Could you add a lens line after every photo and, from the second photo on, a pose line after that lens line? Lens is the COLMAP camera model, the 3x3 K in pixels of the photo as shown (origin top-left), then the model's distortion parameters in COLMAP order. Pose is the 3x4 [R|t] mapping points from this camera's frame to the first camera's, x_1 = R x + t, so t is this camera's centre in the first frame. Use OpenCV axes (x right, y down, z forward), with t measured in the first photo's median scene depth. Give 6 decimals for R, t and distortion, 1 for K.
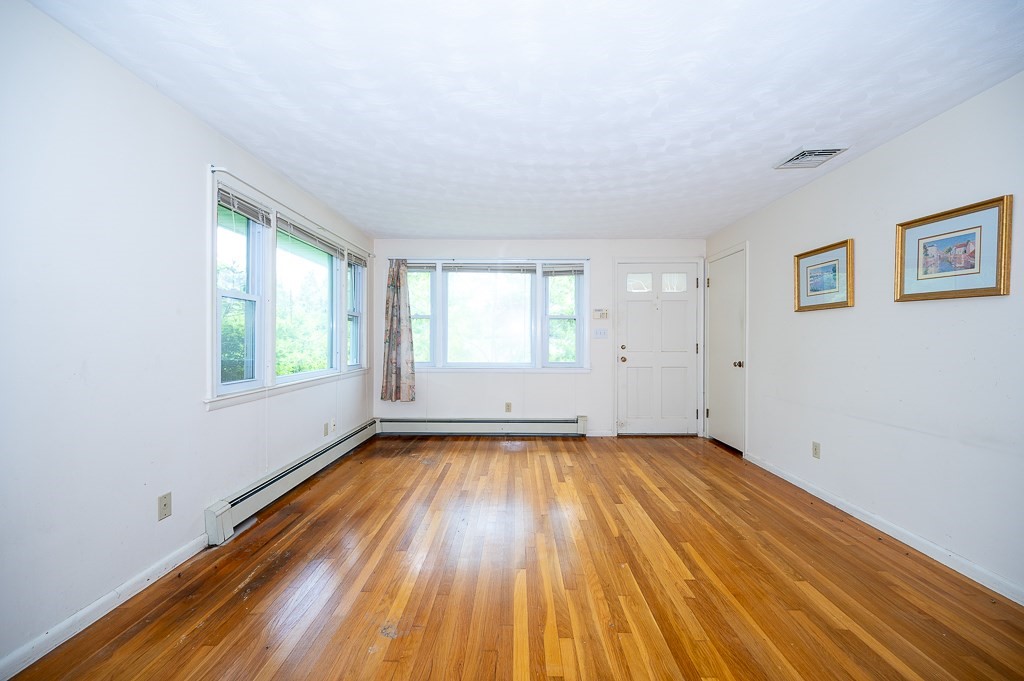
lens RADIAL K [[402.7, 0, 512.0], [0, 402.7, 340.5], [0, 0, 1]] dist [-0.000030, 0.000073]
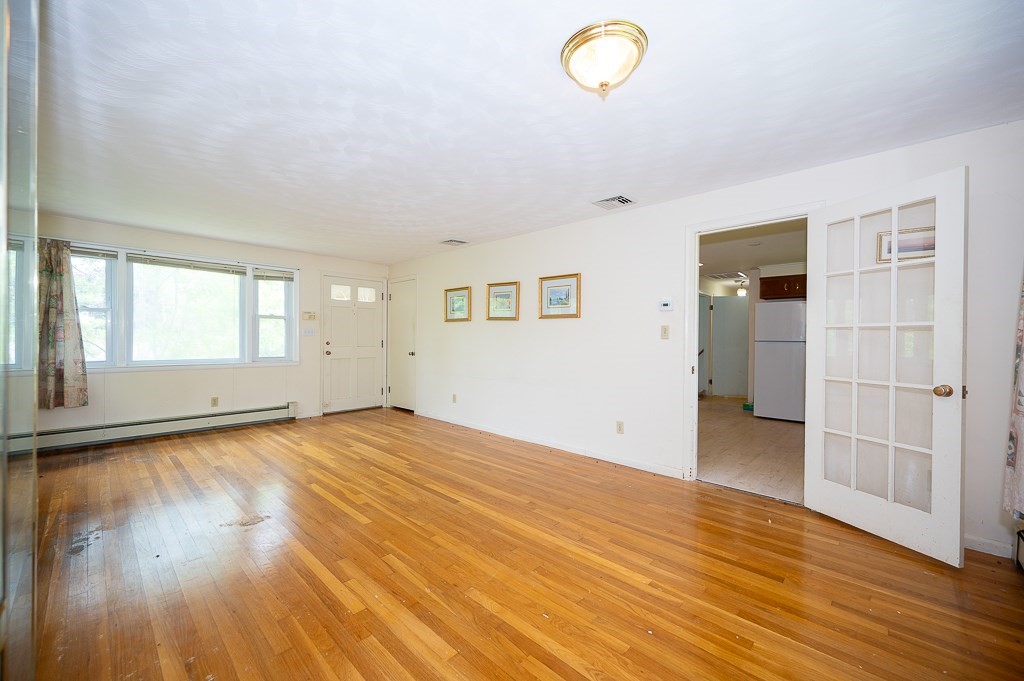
lens RADIAL K [[402.7, 0, 512.0], [0, 402.7, 340.5], [0, 0, 1]] dist [-0.000030, 0.000073]
pose [[0.679469, -0.000739, 0.733704, -0.257460], [-0.003120, 0.999988, 0.003897, 0.001736], [-0.733698, -0.004937, 0.679458, -0.272656]]
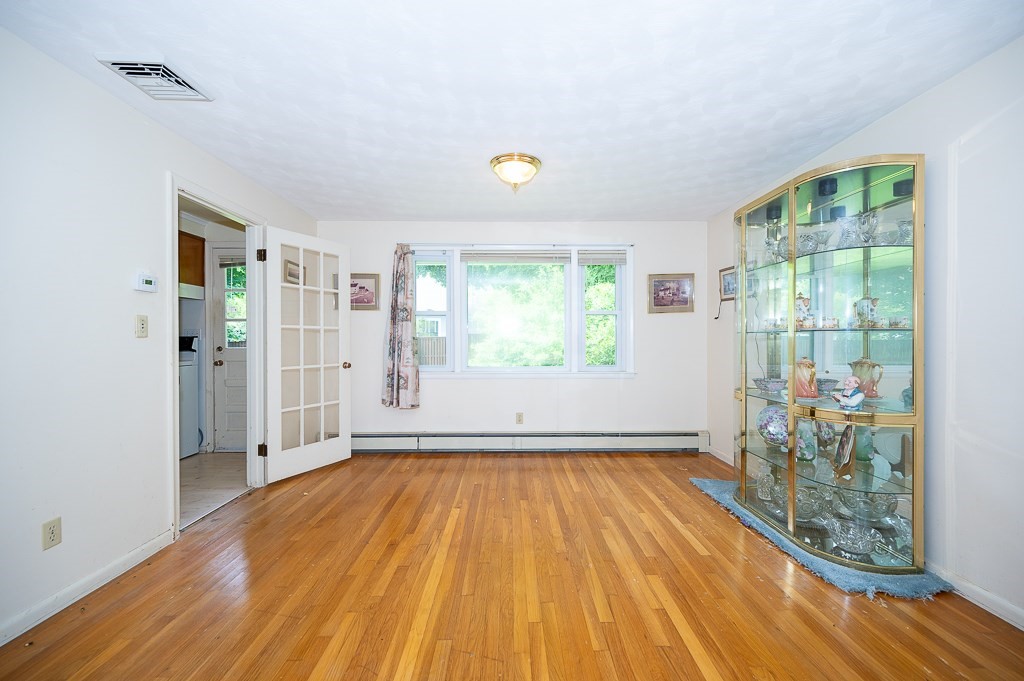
lens RADIAL K [[402.7, 0, 512.0], [0, 402.7, 340.5], [0, 0, 1]] dist [-0.000030, 0.000073]
pose [[-0.999721, -0.002582, -0.023482, 0.071283], [-0.002720, 0.999979, 0.005856, 0.000338], [0.023466, 0.005919, -0.999707, 0.487358]]
